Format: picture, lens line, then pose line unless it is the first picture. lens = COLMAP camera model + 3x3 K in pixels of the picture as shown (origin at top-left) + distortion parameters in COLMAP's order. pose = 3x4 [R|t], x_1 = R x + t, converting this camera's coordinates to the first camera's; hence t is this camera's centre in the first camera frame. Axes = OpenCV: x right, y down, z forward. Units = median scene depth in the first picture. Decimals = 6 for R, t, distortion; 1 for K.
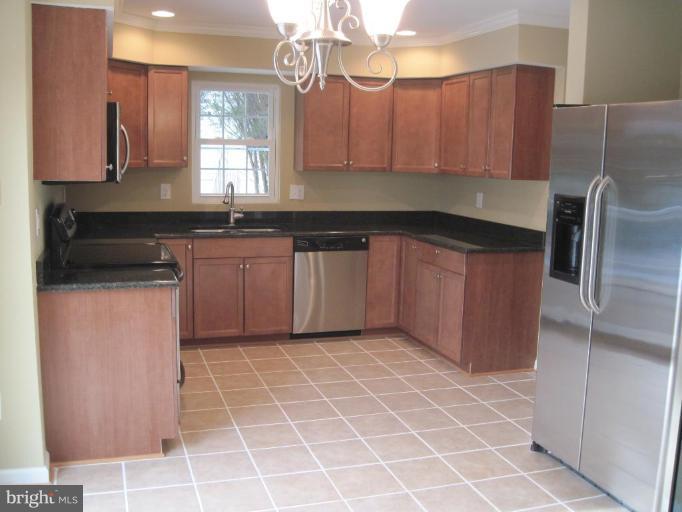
lens RADIAL K [[701.7, 0, 339.8], [0, 701.7, 260.7], [0, 0, 1]] dist [-0.107079, 0.000000]
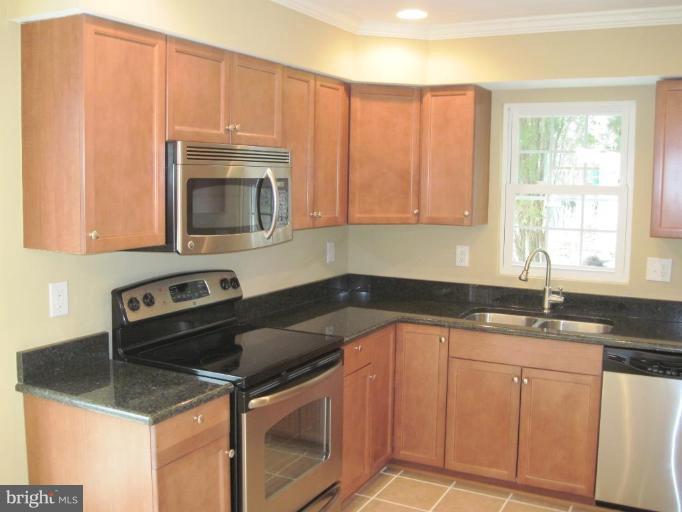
lens RADIAL K [[701.7, 0, 338.9], [0, 701.7, 249.4], [0, 0, 1]] dist [-0.107079, 0.000000]
pose [[0.685413, 0.058234, -0.725822, 0.205255], [-0.109128, 0.993754, -0.023322, -0.077646], [0.719930, 0.095193, 0.687487, 0.411905]]
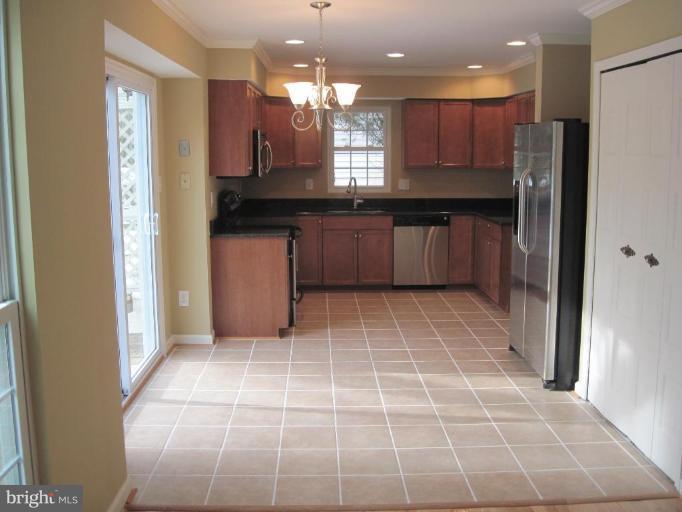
lens RADIAL K [[701.7, 0, 338.5], [0, 701.7, 252.9], [0, 0, 1]] dist [-0.107079, 0.000000]
pose [[0.956488, 0.016991, -0.291275, 0.239058], [-0.019530, 0.999792, -0.005813, 0.051039], [0.291116, 0.011249, 0.956622, -0.376584]]
